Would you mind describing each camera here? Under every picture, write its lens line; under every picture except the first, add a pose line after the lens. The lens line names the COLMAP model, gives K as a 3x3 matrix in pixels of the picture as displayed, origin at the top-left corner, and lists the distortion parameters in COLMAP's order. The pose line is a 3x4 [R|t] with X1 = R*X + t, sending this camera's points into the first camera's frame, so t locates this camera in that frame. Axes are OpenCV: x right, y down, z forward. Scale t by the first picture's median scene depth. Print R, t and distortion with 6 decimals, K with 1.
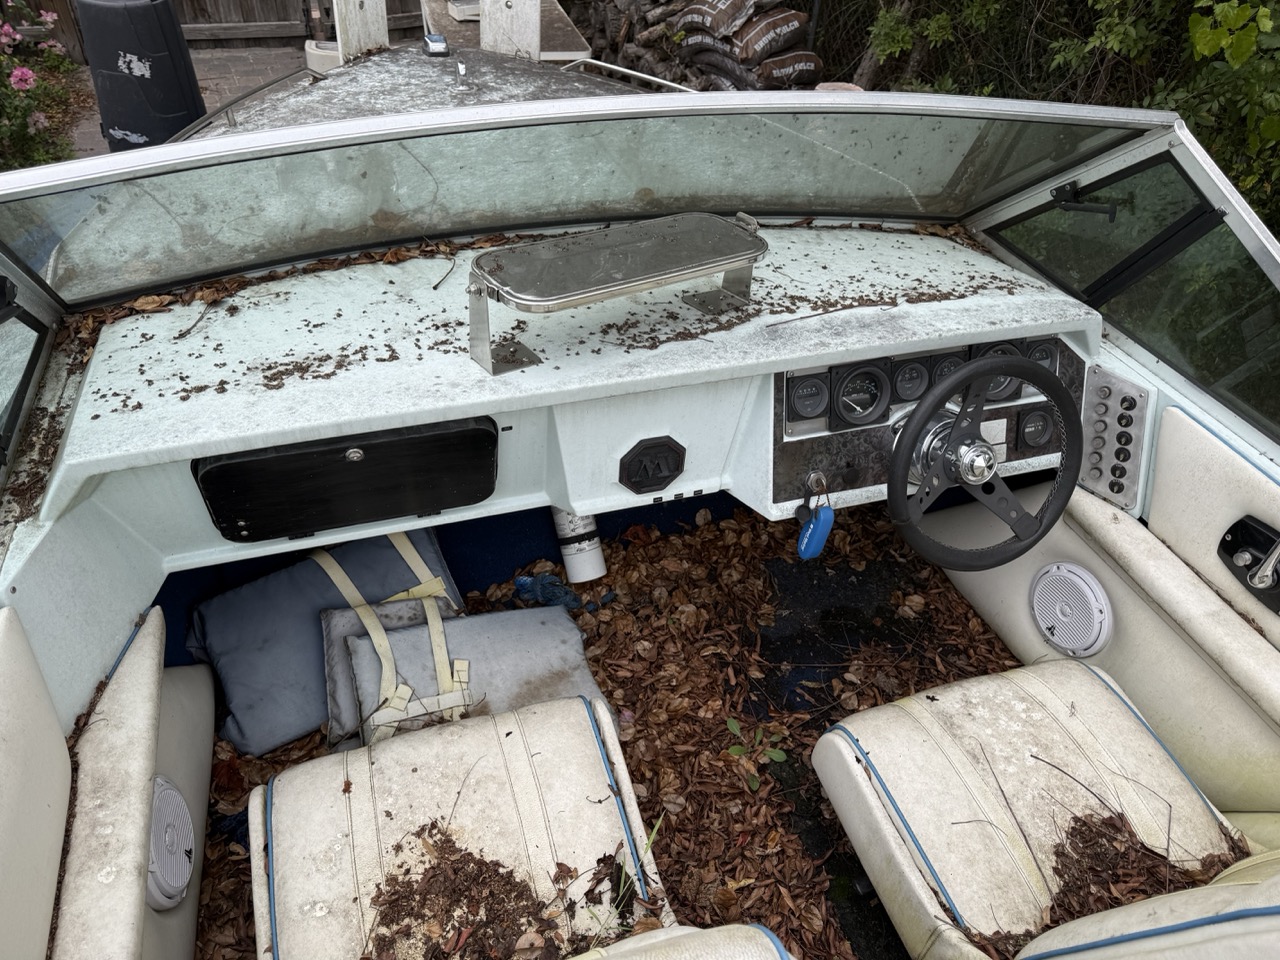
lens RADIAL K [[919.1, 0, 640.0], [0, 919.1, 480.0], [0, 0, 1]] dist [0.073369, -0.103501]
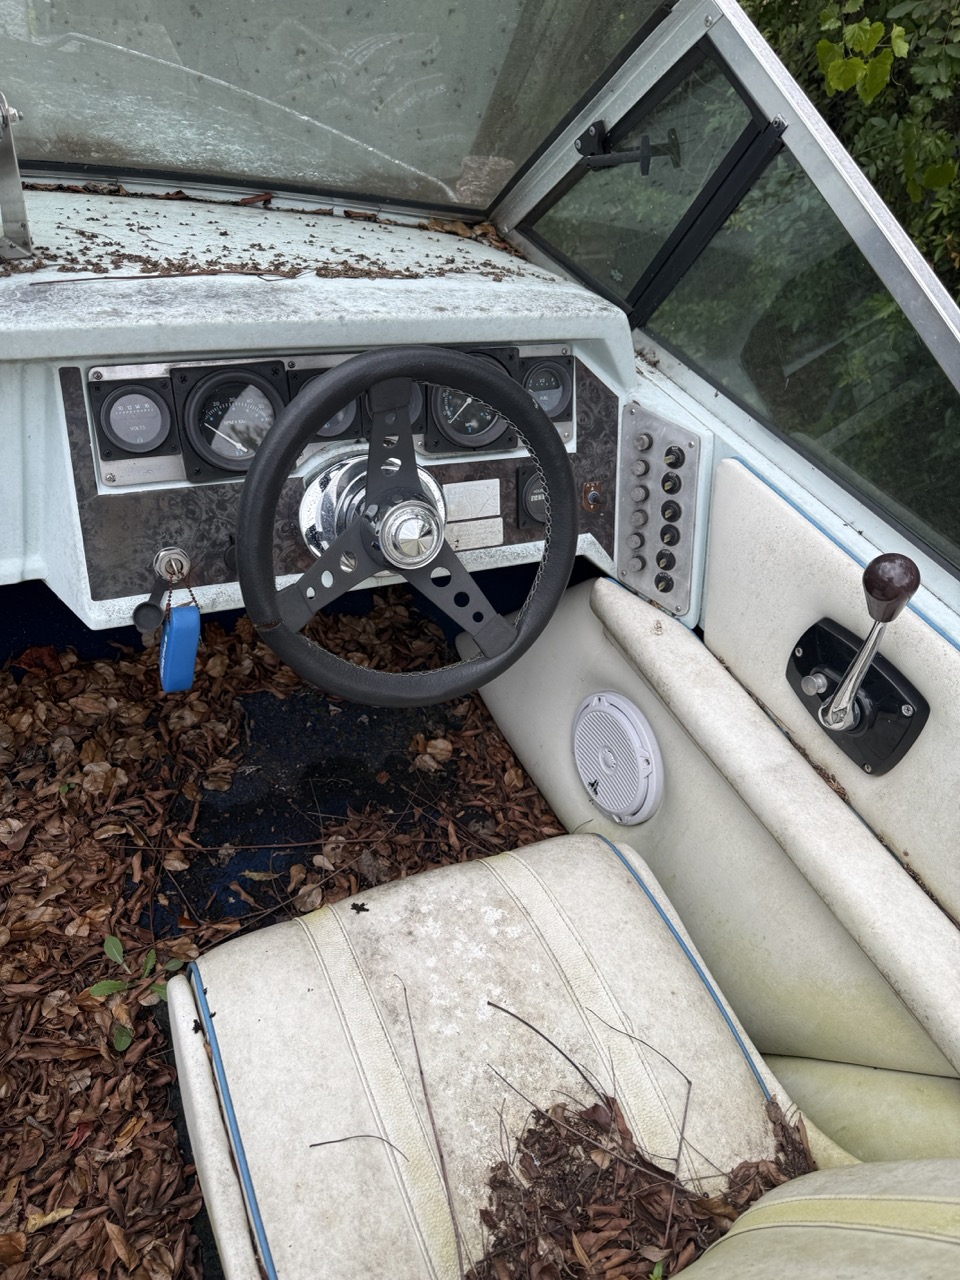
lens RADIAL K [[960.6, 0, 442.2], [0, 960.6, 637.1], [0, 0, 1]] dist [0.146636, -0.290797]
pose [[0.993040, -0.003528, 0.117726, 0.269852], [0.000580, 0.999686, 0.025070, 0.030261], [-0.117777, -0.024828, 0.992730, 0.310260]]
